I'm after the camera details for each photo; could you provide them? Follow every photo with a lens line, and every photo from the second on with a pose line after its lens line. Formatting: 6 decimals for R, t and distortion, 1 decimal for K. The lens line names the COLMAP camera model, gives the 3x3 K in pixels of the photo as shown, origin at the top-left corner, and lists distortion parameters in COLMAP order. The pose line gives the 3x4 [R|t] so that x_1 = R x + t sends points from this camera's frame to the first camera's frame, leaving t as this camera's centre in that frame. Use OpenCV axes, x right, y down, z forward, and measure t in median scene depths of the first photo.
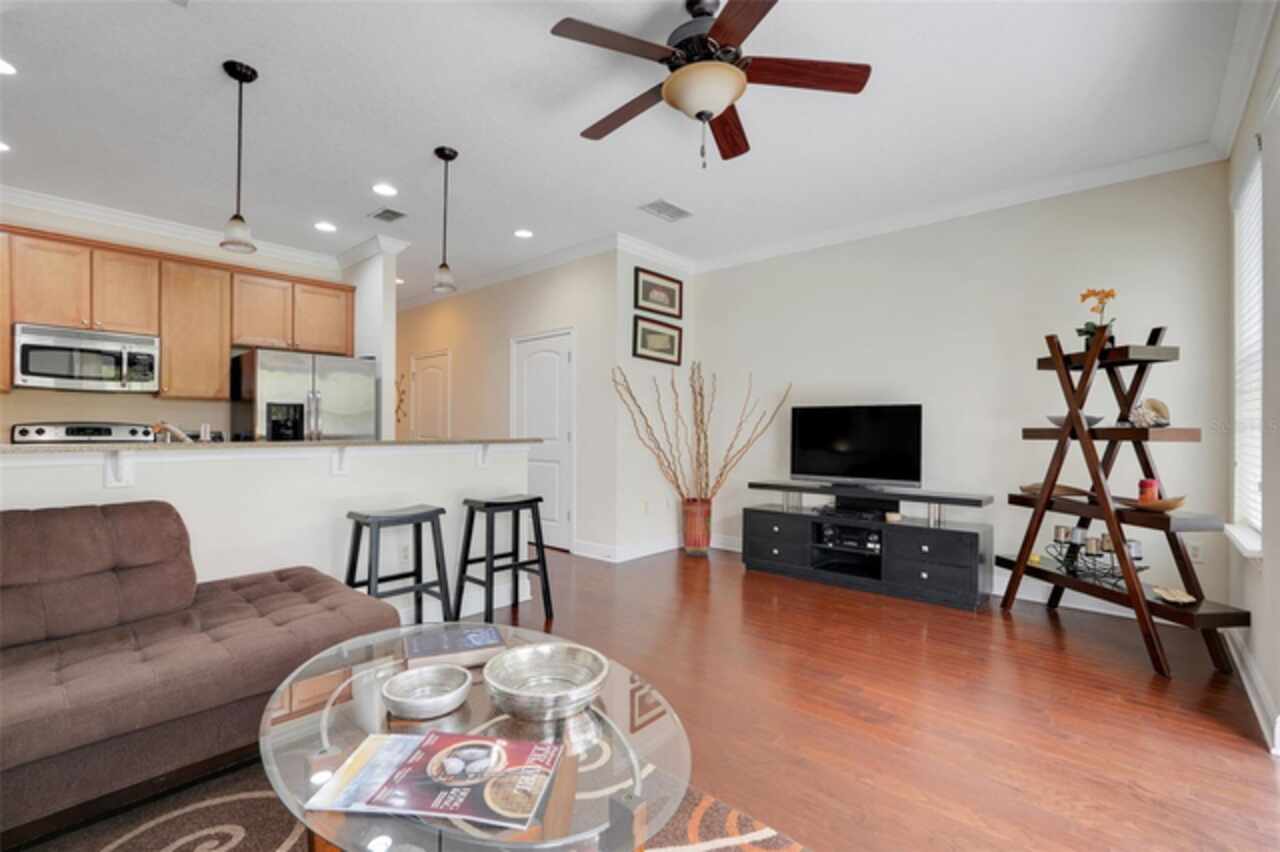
lens RADIAL K [[570.7, 0, 640.0], [0, 570.7, 426.0], [0, 0, 1]] dist [-0.010847, 0.000502]
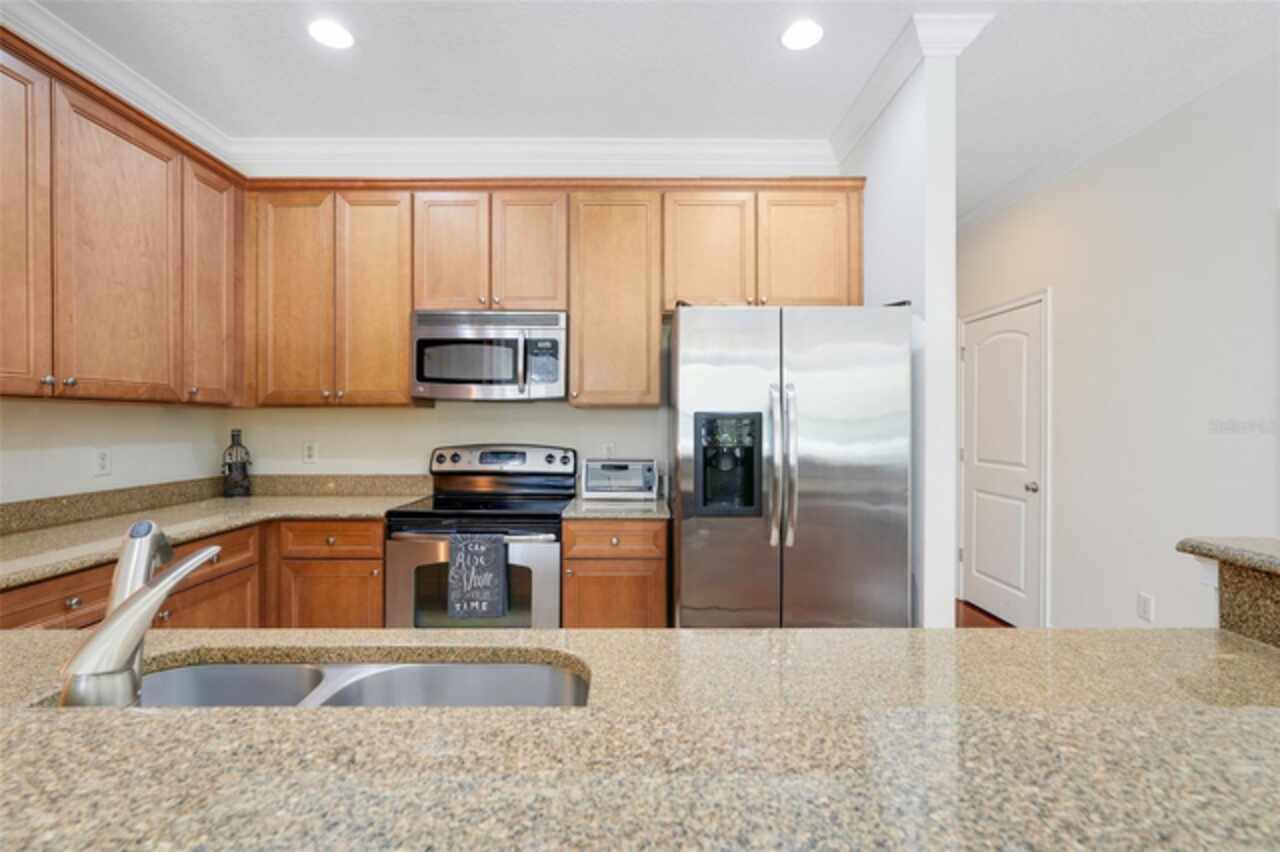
lens RADIAL K [[570.7, 0, 640.0], [0, 570.7, 426.0], [0, 0, 1]] dist [-0.010847, 0.000502]
pose [[0.670410, 0.002698, -0.741986, -0.319438], [0.004329, 0.999962, 0.007548, -0.033525], [0.741978, -0.008272, 0.670373, 0.630598]]
